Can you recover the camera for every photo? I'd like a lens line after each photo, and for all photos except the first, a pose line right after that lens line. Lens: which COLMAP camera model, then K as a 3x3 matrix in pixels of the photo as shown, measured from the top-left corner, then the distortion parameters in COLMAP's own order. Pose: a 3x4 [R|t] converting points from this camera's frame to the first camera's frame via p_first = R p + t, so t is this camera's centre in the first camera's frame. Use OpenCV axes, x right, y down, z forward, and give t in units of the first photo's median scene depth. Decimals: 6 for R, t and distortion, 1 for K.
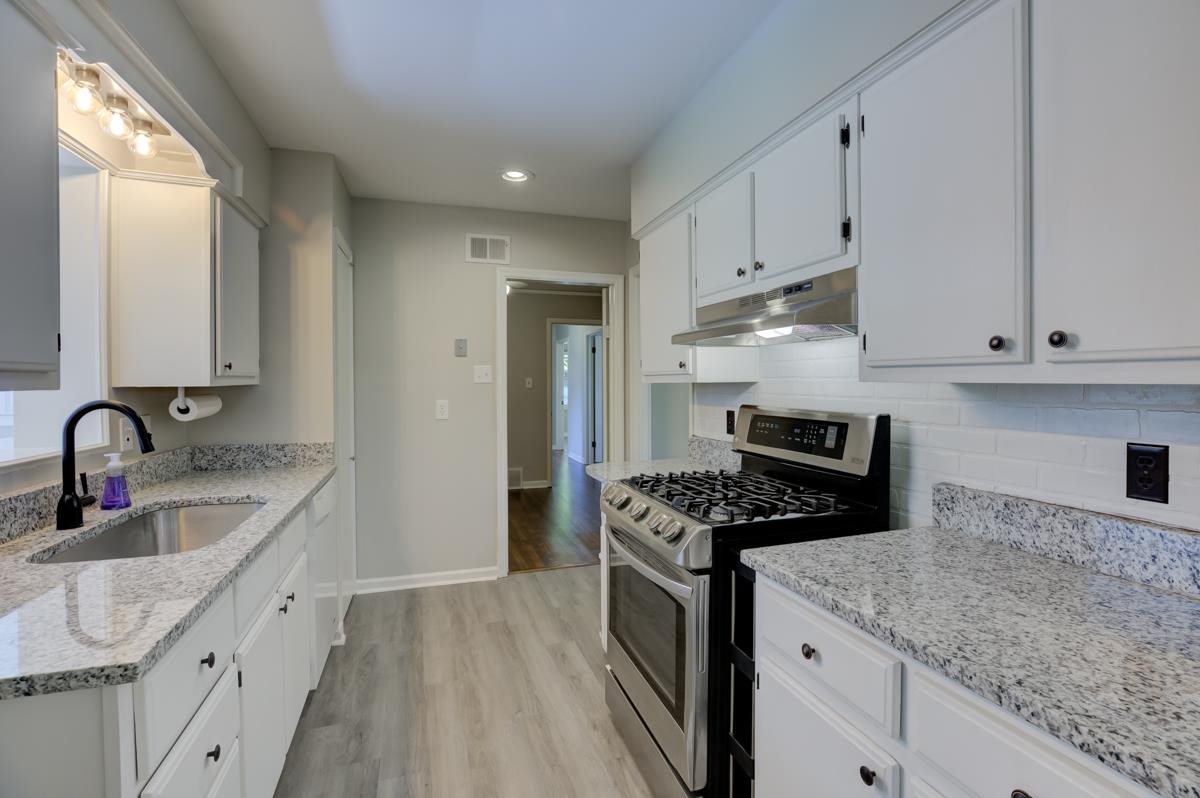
lens RADIAL K [[559.8, 0, 604.7], [0, 559.8, 385.4], [0, 0, 1]] dist [-0.032813, 0.010491]
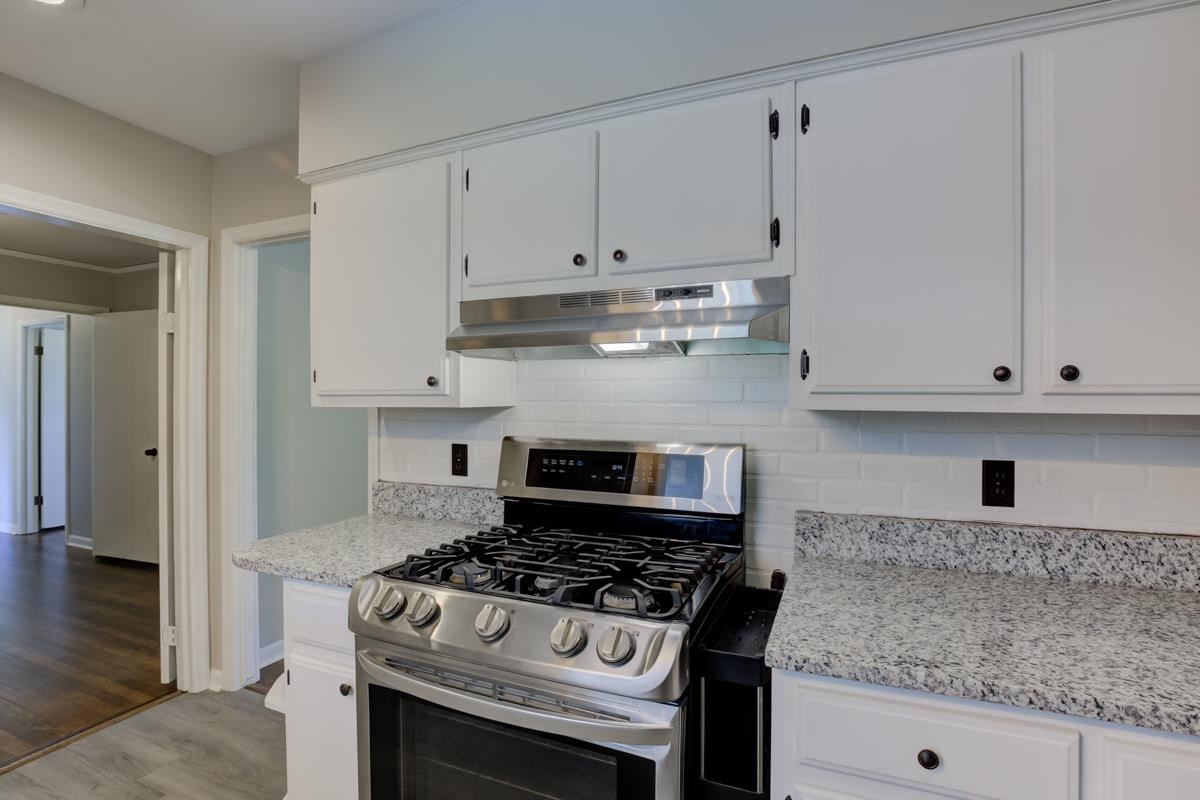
lens RADIAL K [[565.4, 0, 611.3], [0, 565.4, 400.5], [0, 0, 1]] dist [-0.045000, 0.012783]
pose [[0.649902, 0.007913, 0.759977, -0.435008], [-0.001056, 0.999954, -0.009508, -0.012667], [-0.760017, 0.005377, 0.649881, 0.706915]]
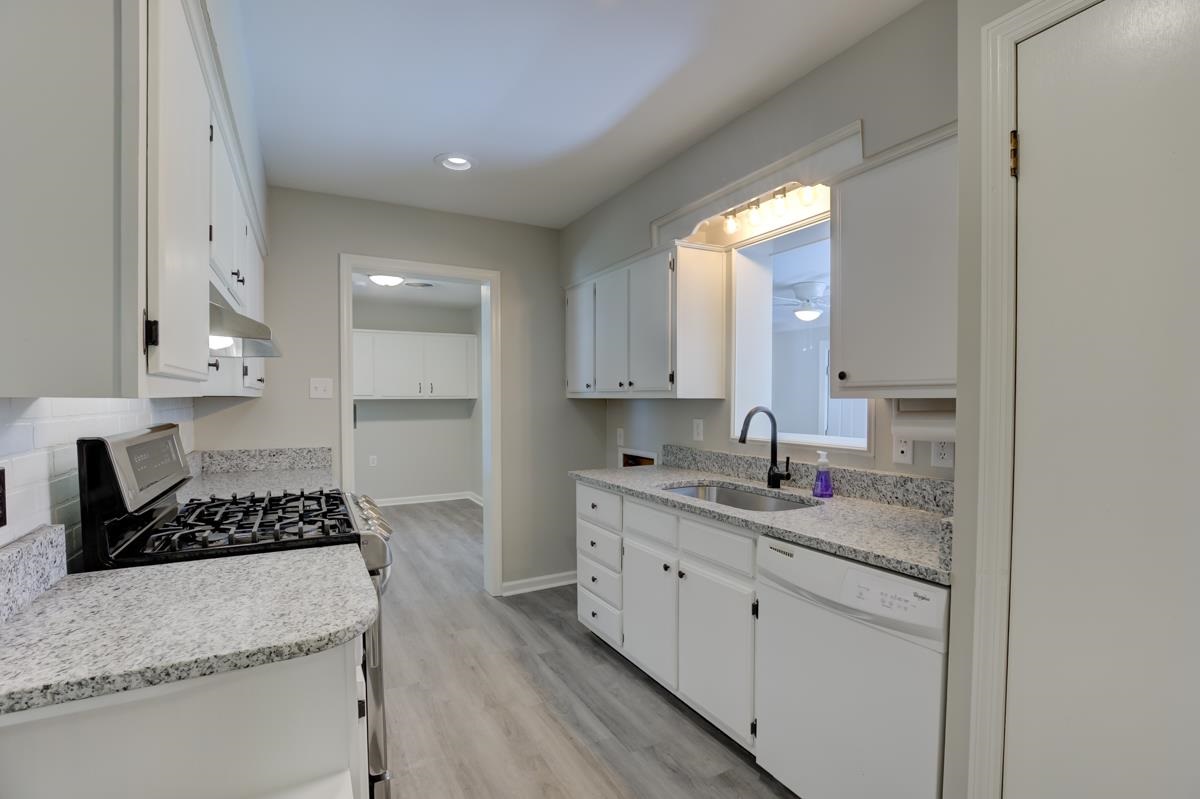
lens RADIAL K [[557.8, 0, 610.5], [0, 557.8, 414.4], [0, 0, 1]] dist [-0.038025, 0.000134]
pose [[-0.980133, 0.011889, -0.197983, -0.245010], [0.004021, 0.999188, 0.040097, -0.012931], [0.198298, 0.038504, -0.979385, 2.914615]]
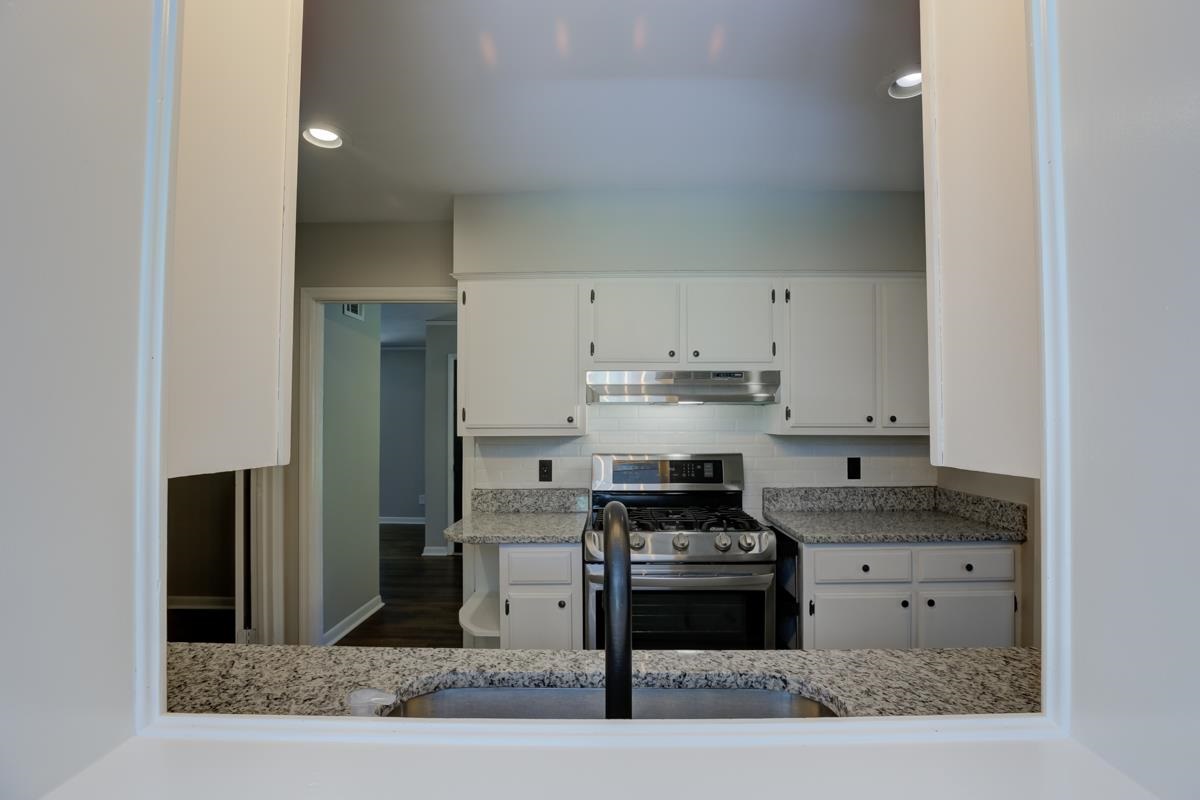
lens RADIAL K [[557.8, 0, 610.5], [0, 557.8, 414.9], [0, 0, 1]] dist [-0.038025, 0.000134]
pose [[0.315851, 0.022359, 0.948545, -1.575302], [0.006359, 0.999650, -0.025681, -0.030668], [-0.948788, 0.014143, 0.315598, 1.052700]]
